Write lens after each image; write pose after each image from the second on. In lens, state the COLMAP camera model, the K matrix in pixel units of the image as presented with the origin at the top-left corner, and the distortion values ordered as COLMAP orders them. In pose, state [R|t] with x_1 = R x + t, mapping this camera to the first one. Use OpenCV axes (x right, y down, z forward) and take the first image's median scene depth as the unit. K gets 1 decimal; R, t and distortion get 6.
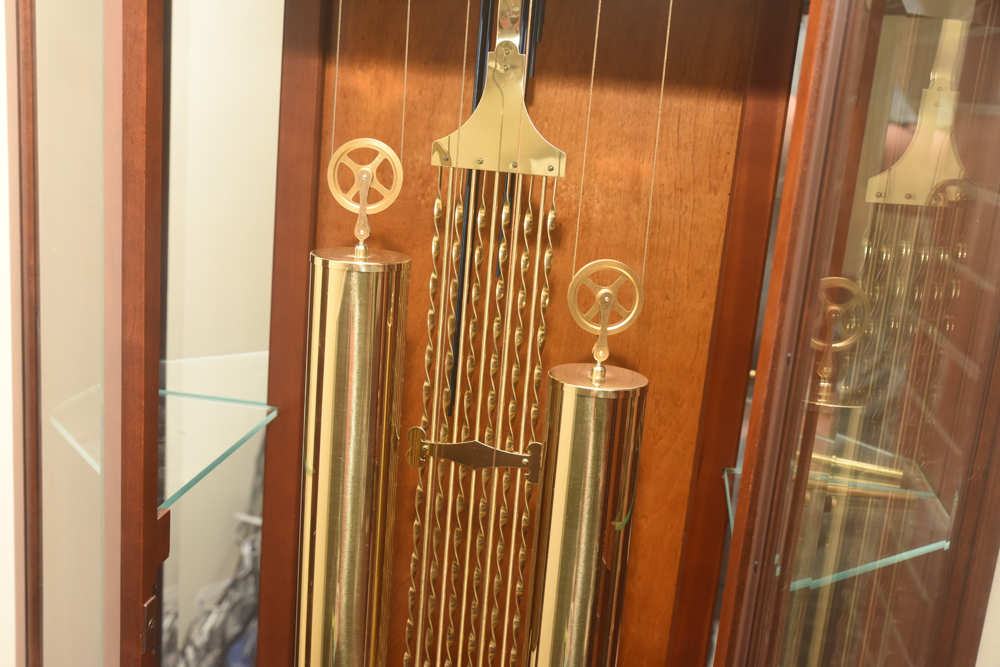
lens RADIAL K [[1197.8, 0, 500.0], [0, 1197.8, 333.5], [0, 0, 1]] dist [-0.034801, -0.016650]
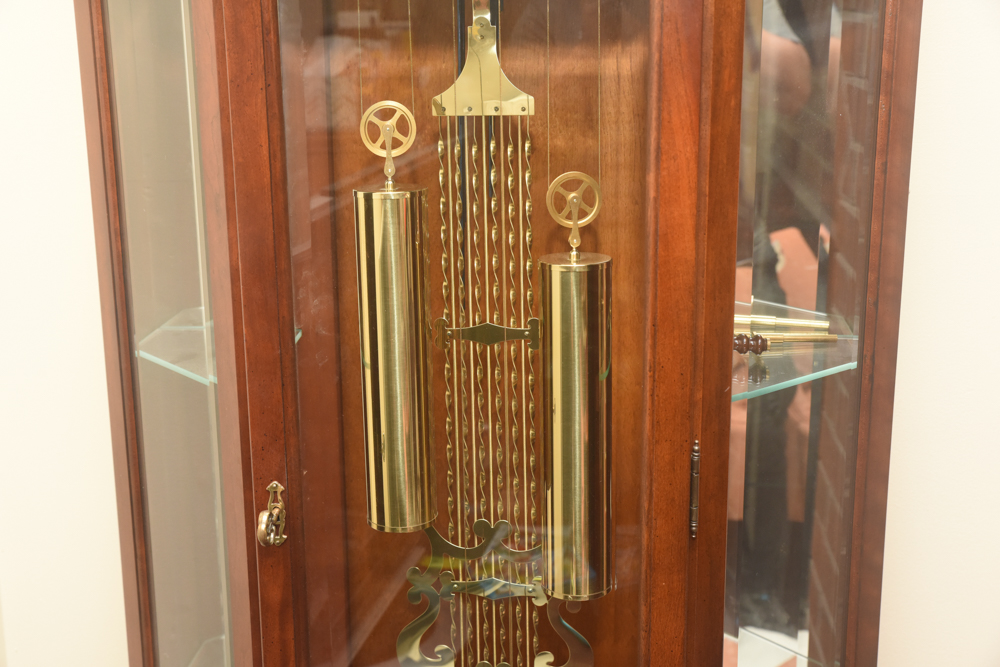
lens RADIAL K [[1532.0, 0, 500.0], [0, 1532.0, 333.5], [0, 0, 1]] dist [0.021743, 0.020539]
pose [[0.993884, -0.105997, 0.030967, -0.062077], [0.105722, 0.994342, 0.010363, 0.088930], [-0.031890, -0.007025, 0.999467, -0.698930]]
